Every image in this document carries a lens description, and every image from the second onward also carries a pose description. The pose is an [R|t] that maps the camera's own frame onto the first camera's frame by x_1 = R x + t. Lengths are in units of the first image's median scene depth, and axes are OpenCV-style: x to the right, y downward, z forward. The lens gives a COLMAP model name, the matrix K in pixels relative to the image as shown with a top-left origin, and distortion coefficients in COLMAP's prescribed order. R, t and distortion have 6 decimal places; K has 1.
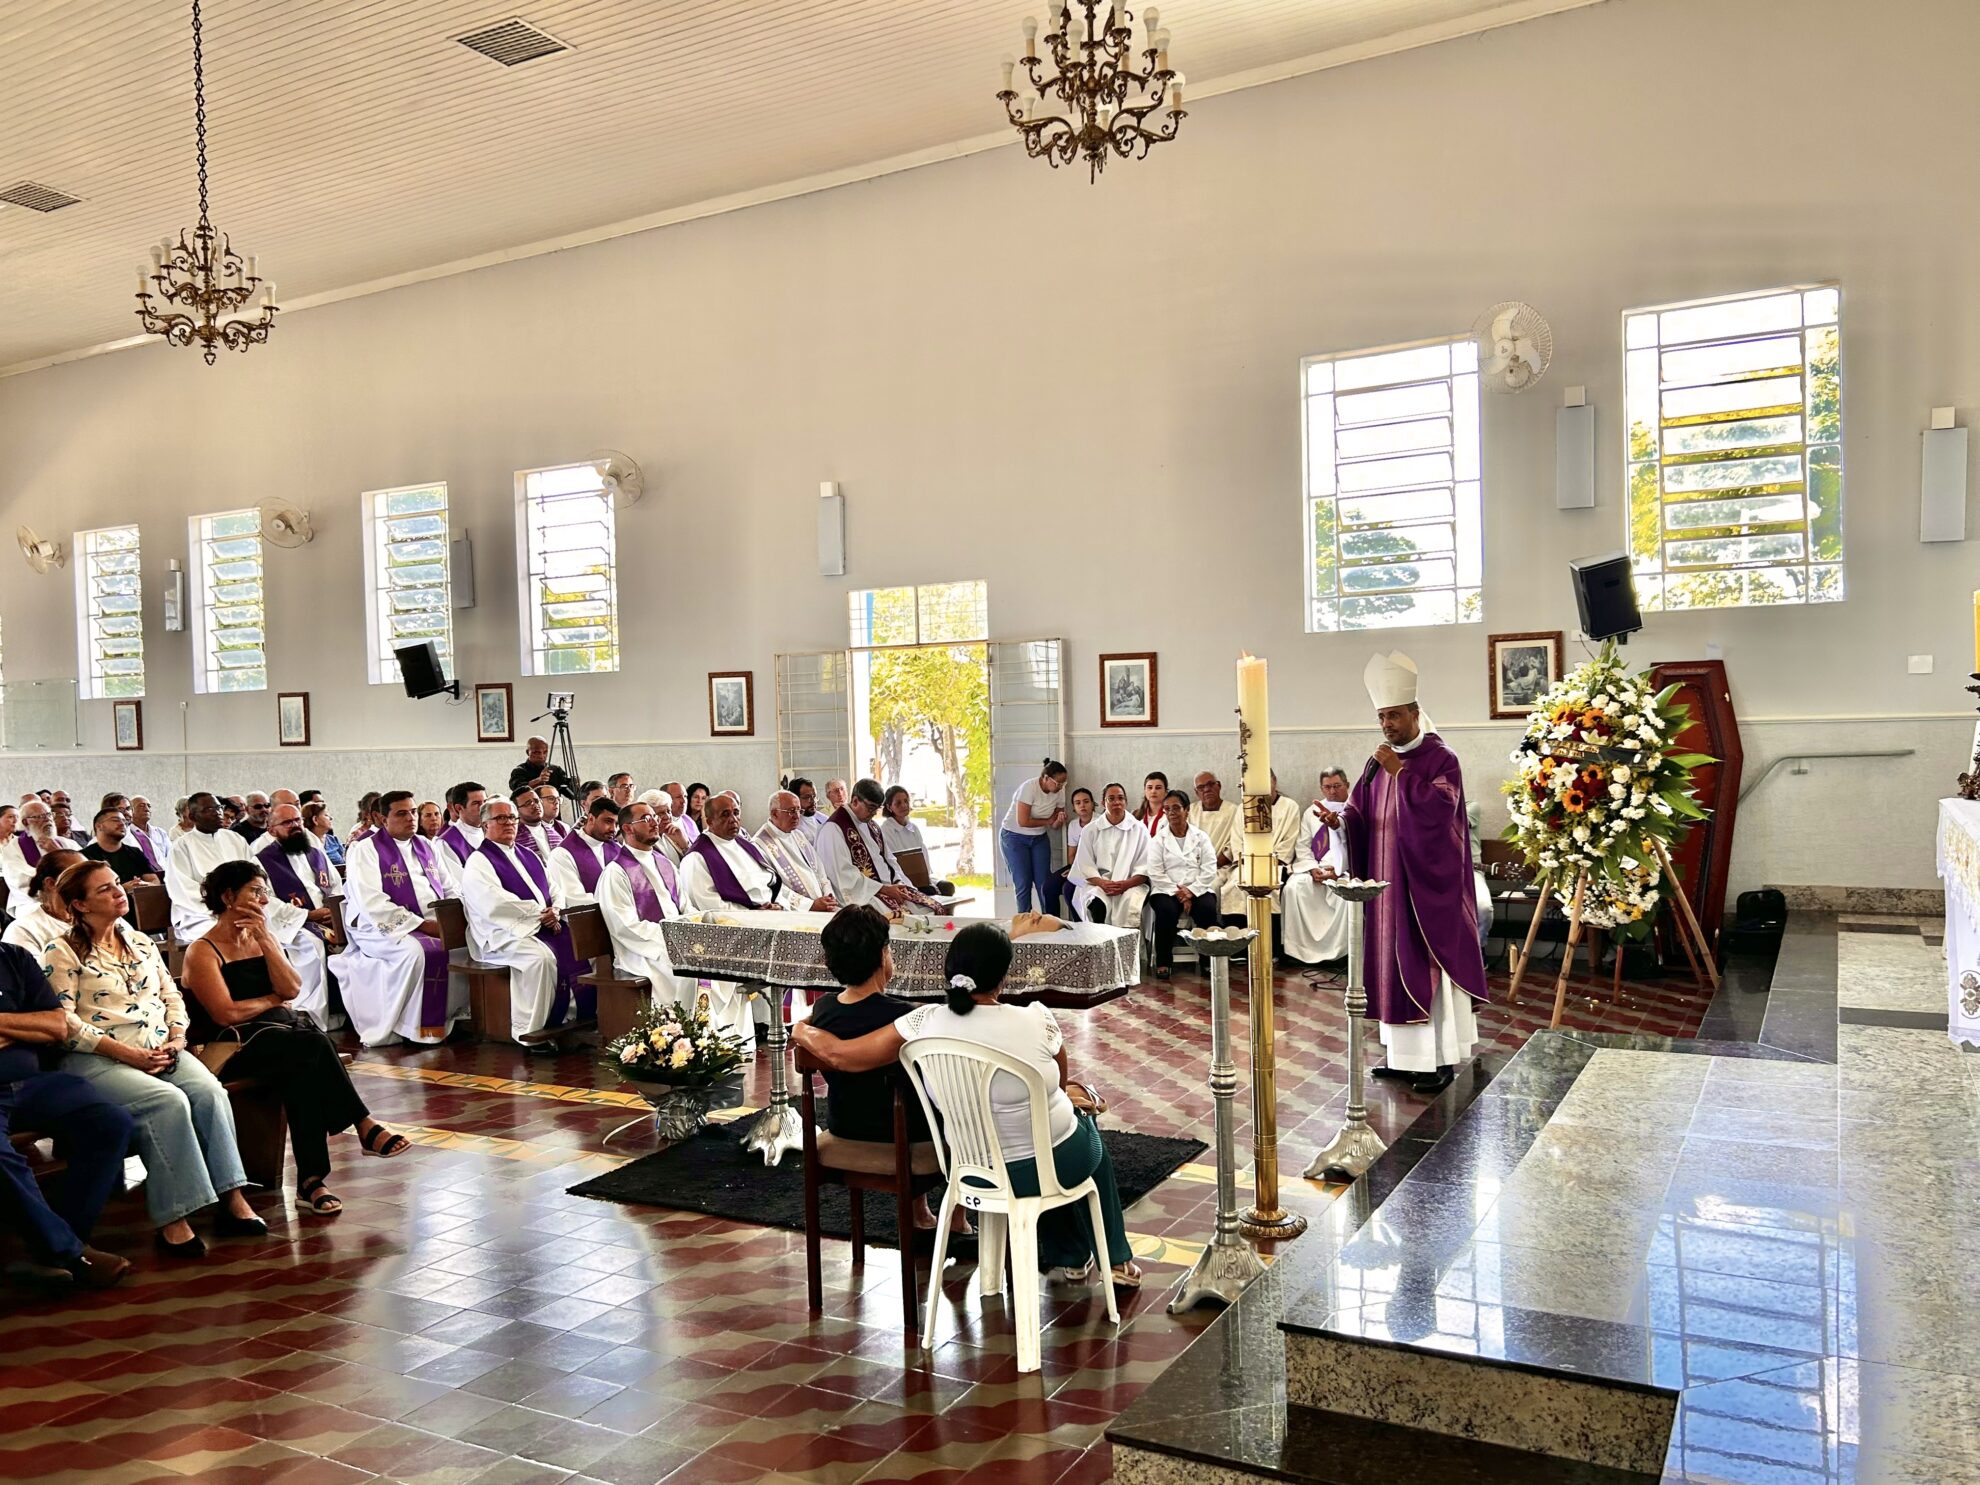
lens RADIAL K [[1526.7, 0, 979.3], [0, 1526.7, 752.5], [0, 0, 1]] dist [0.060266, -0.064985]
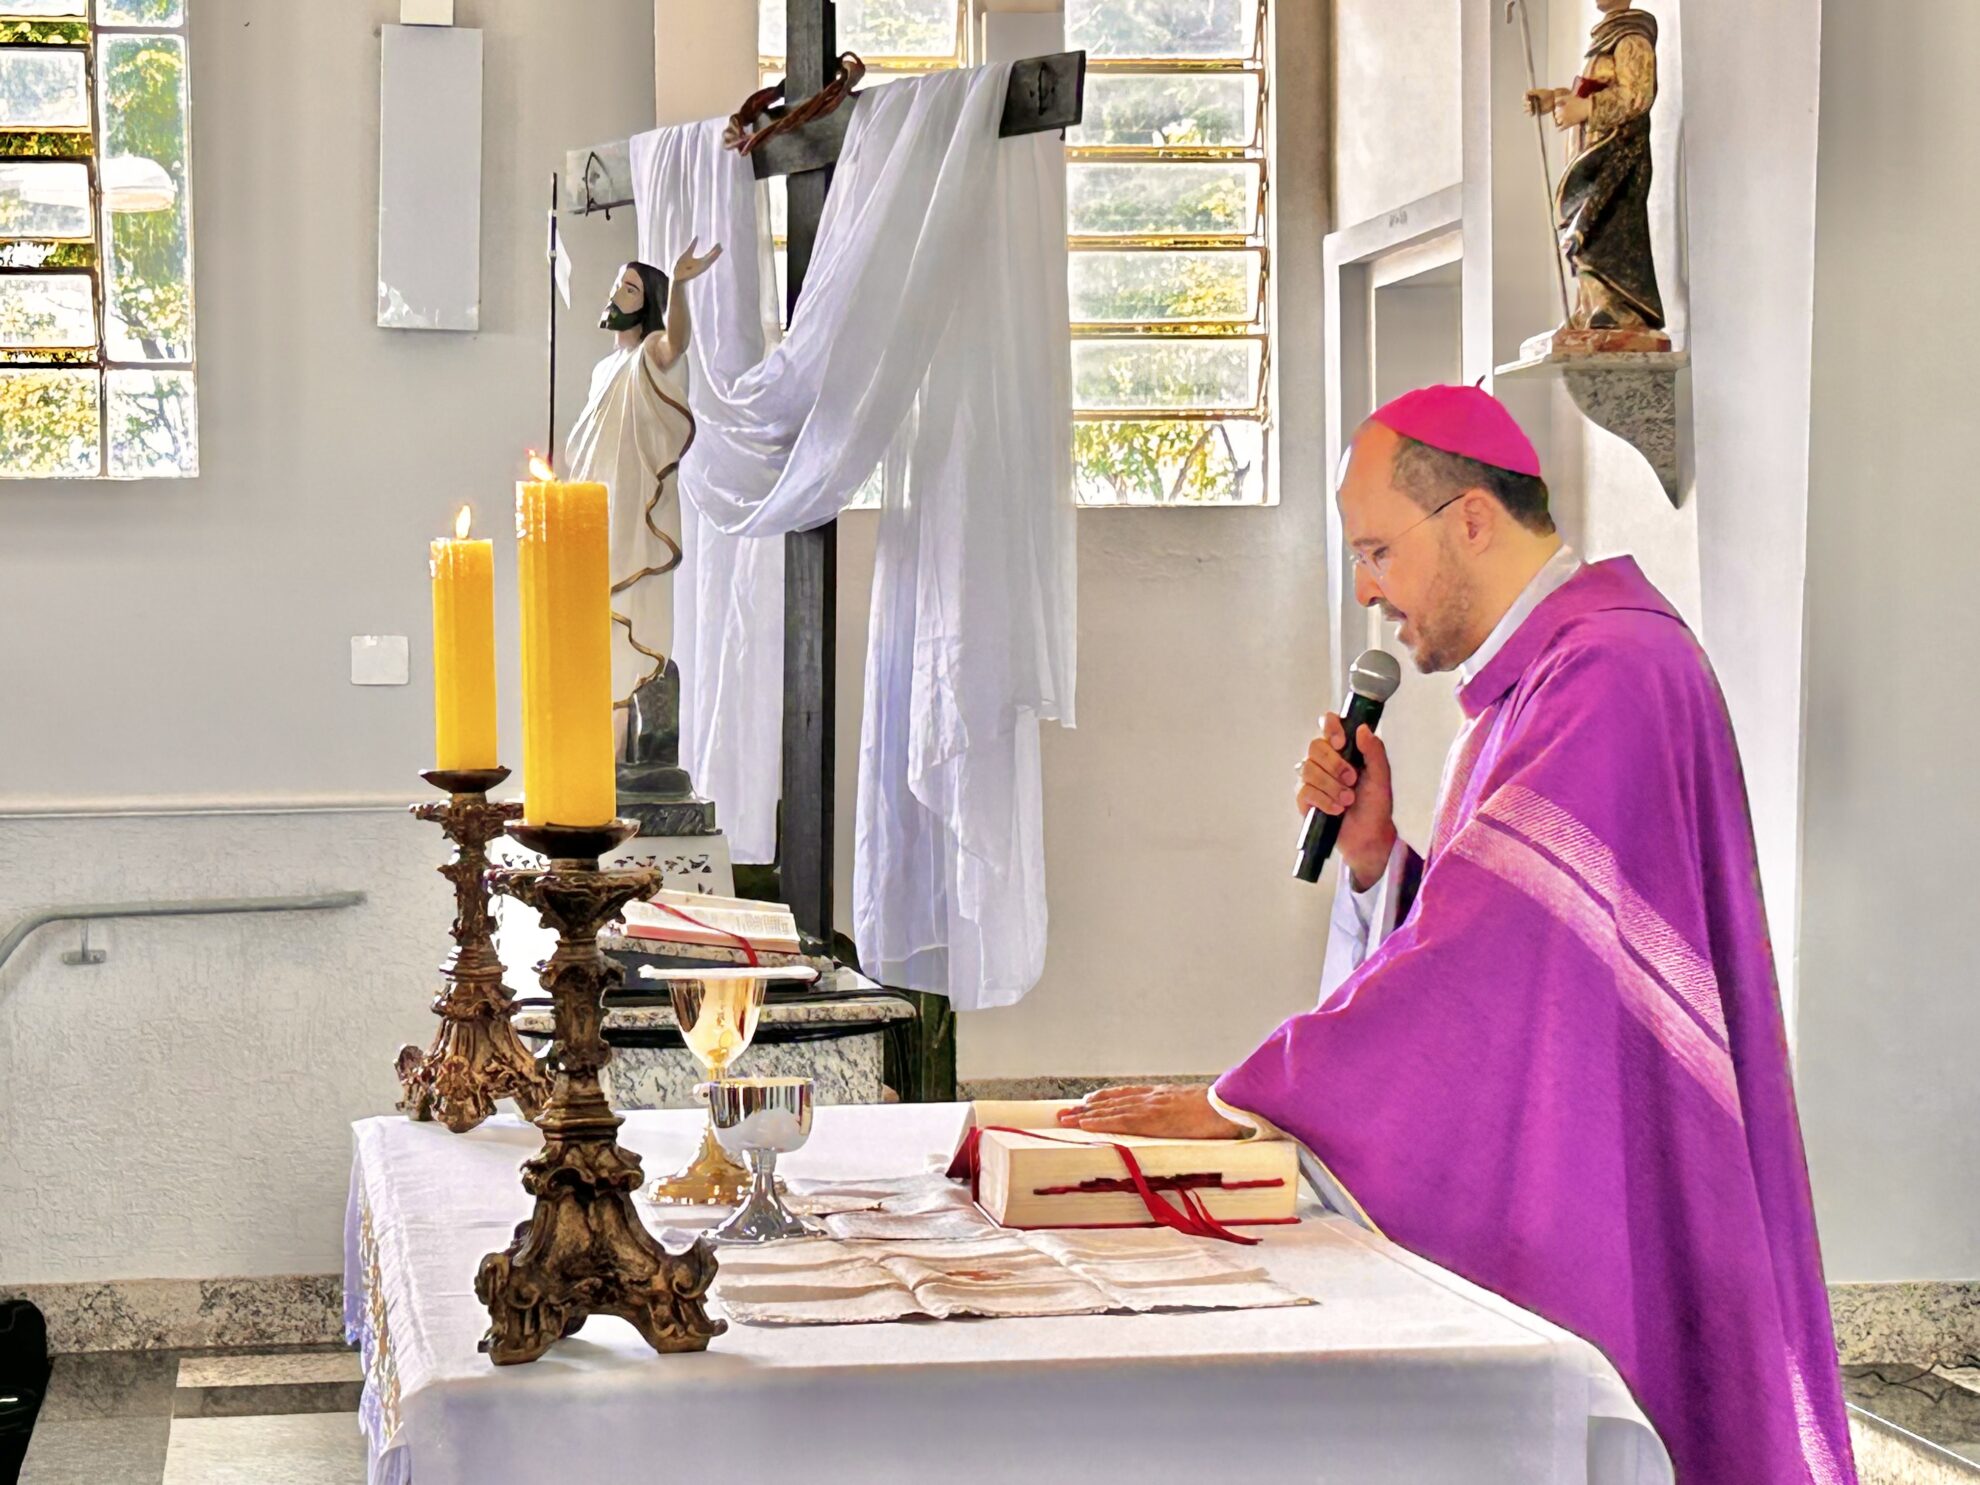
lens RADIAL K [[4656.9, 0, 1002.1], [0, 4656.9, 738.3], [0, 0, 1]] dist [0.178415, 0.000000]
pose [[0.788708, 0.003980, 0.614755, 0.046183], [0.005085, 0.999903, -0.012997, -0.024988], [-0.614747, 0.013376, 0.788611, 0.036769]]
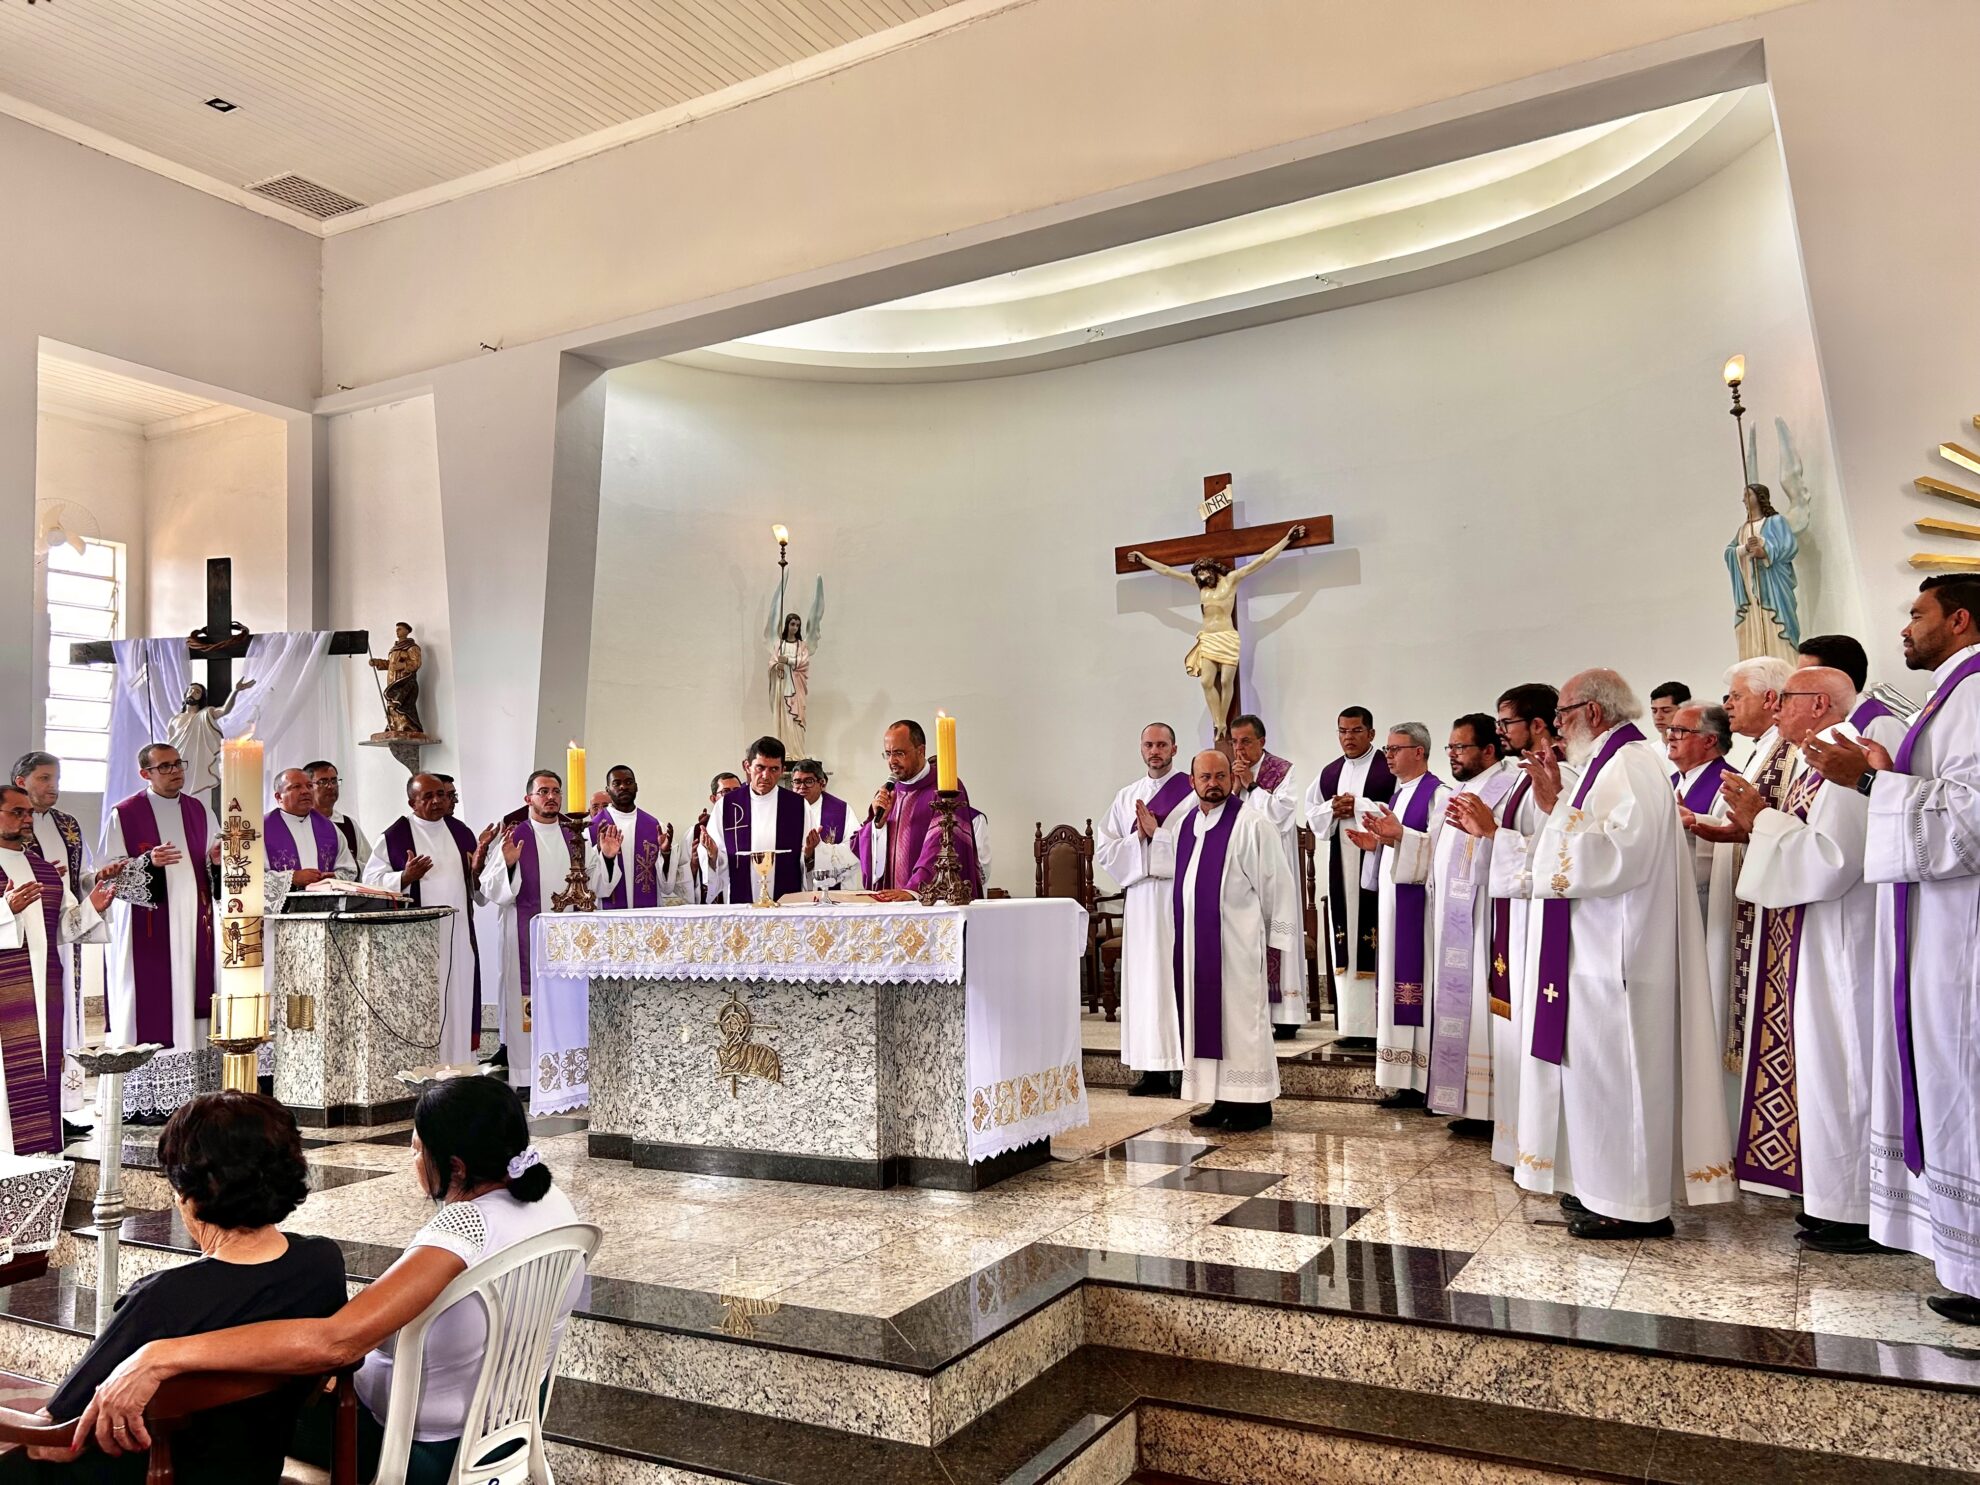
lens RADIAL K [[1482.6, 0, 992.8], [0, 1482.6, 758.8], [0, 0, 1]] dist [0.058962, -0.063049]
pose [[0.001890, 0.098783, 0.995107, -0.332887], [0.049472, 0.993881, -0.098755, 0.025065], [-0.998774, 0.049416, -0.003008, 0.371085]]
